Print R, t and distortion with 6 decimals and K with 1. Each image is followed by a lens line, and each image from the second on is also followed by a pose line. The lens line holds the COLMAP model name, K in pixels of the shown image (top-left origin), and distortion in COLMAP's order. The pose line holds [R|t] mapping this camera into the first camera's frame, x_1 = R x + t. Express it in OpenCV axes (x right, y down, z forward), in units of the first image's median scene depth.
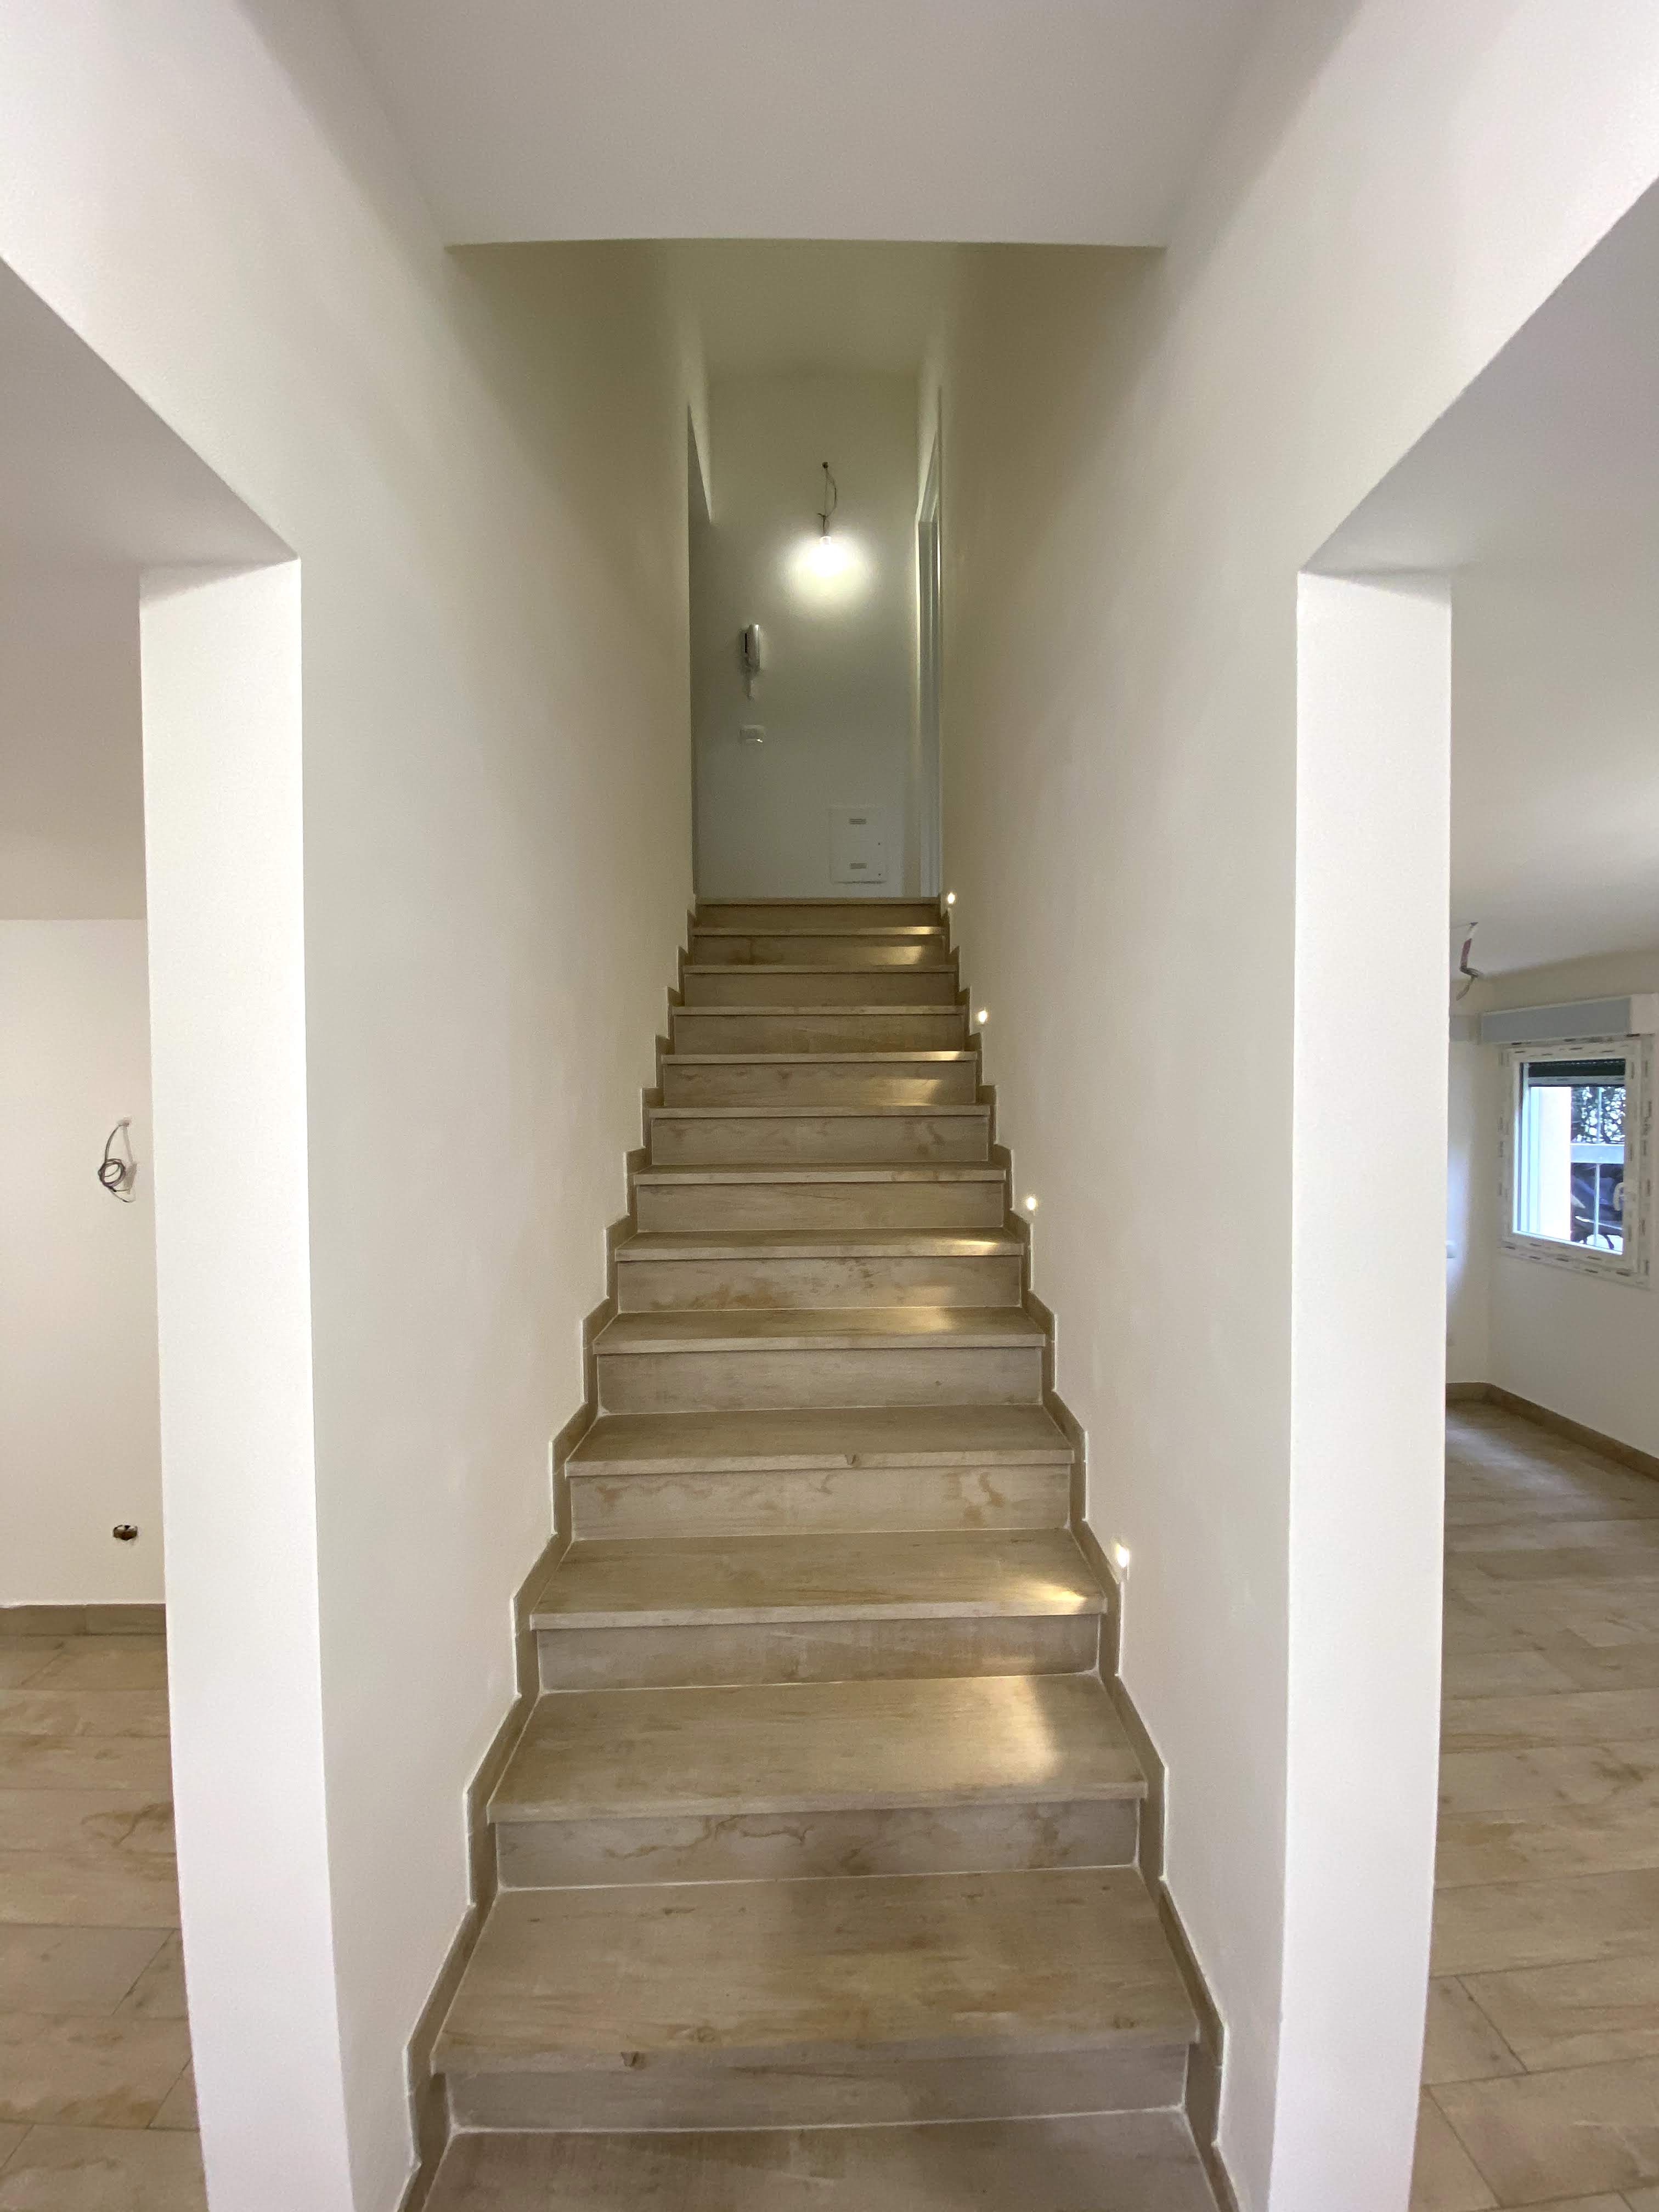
lens RADIAL K [[880.1, 0, 822.0], [0, 880.1, 1115.6], [0, 0, 1]] dist [0.001177, -0.013517]
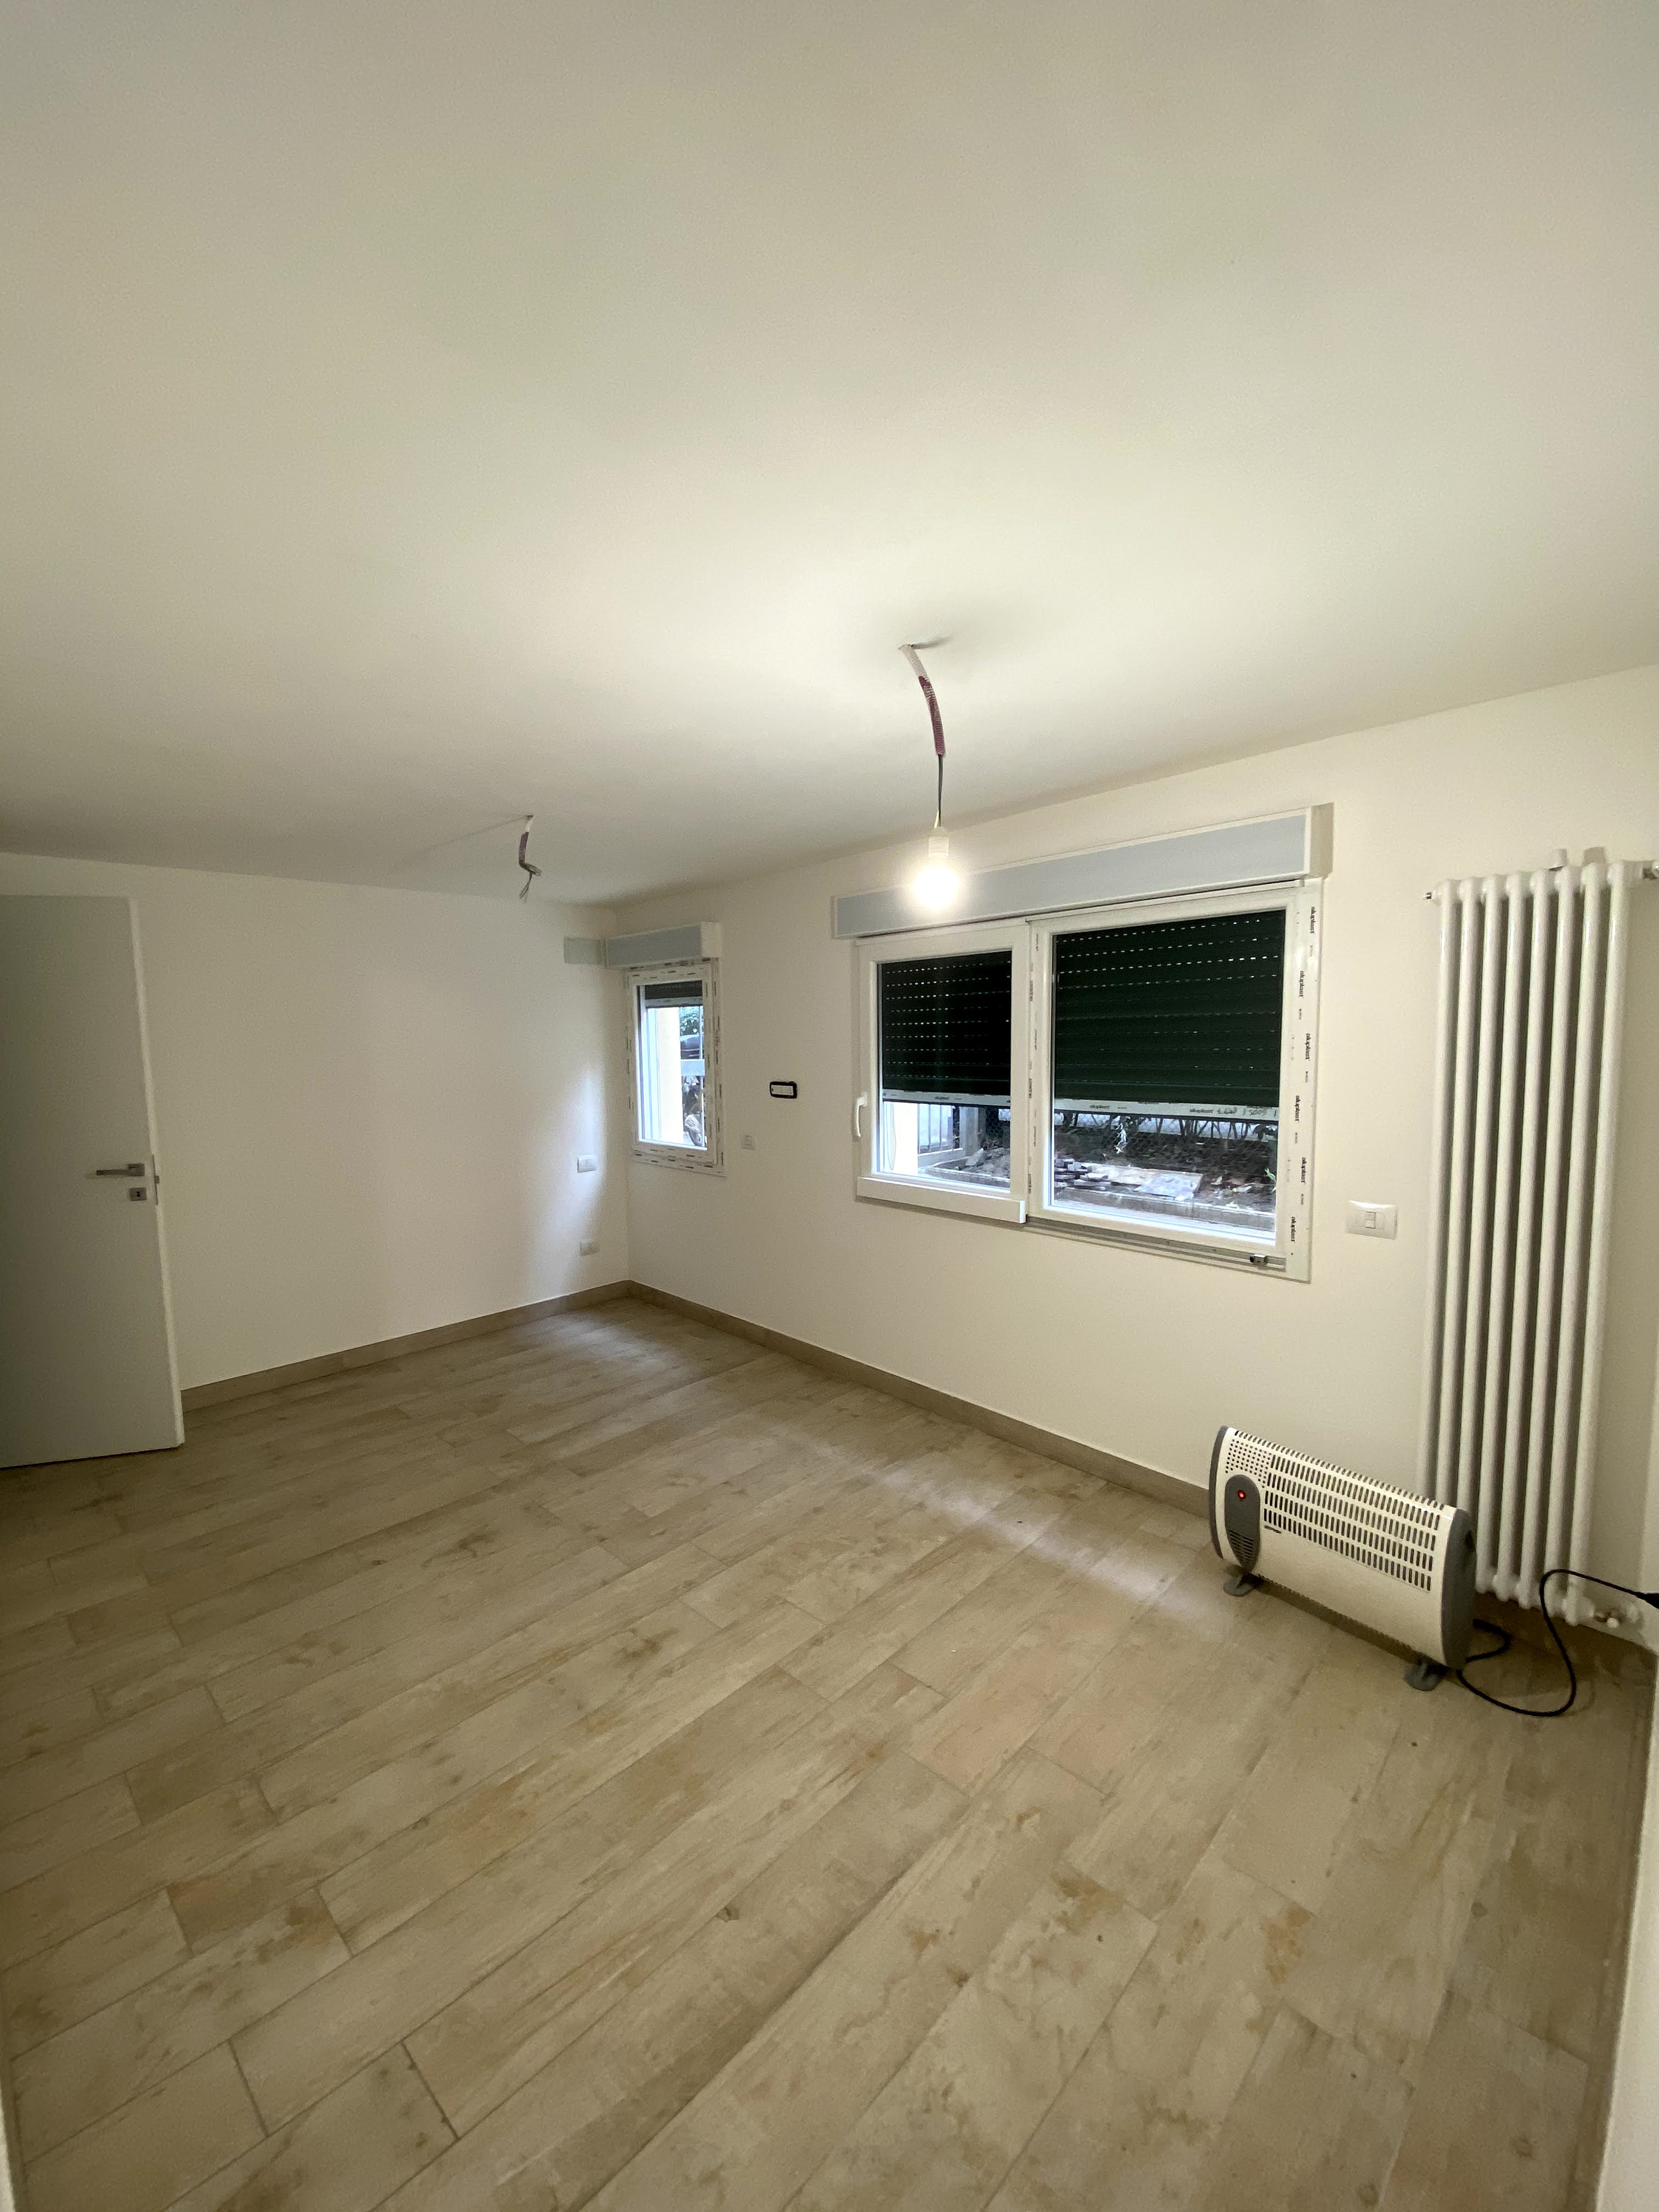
lens RADIAL K [[888.1, 0, 829.5], [0, 888.1, 1106.0], [0, 0, 1]] dist [-0.010574, -0.013884]
pose [[0.694750, -0.063687, 0.716426, 0.193534], [0.028151, 0.997717, 0.061394, 0.033805], [-0.718700, -0.022485, 0.694957, 0.065282]]
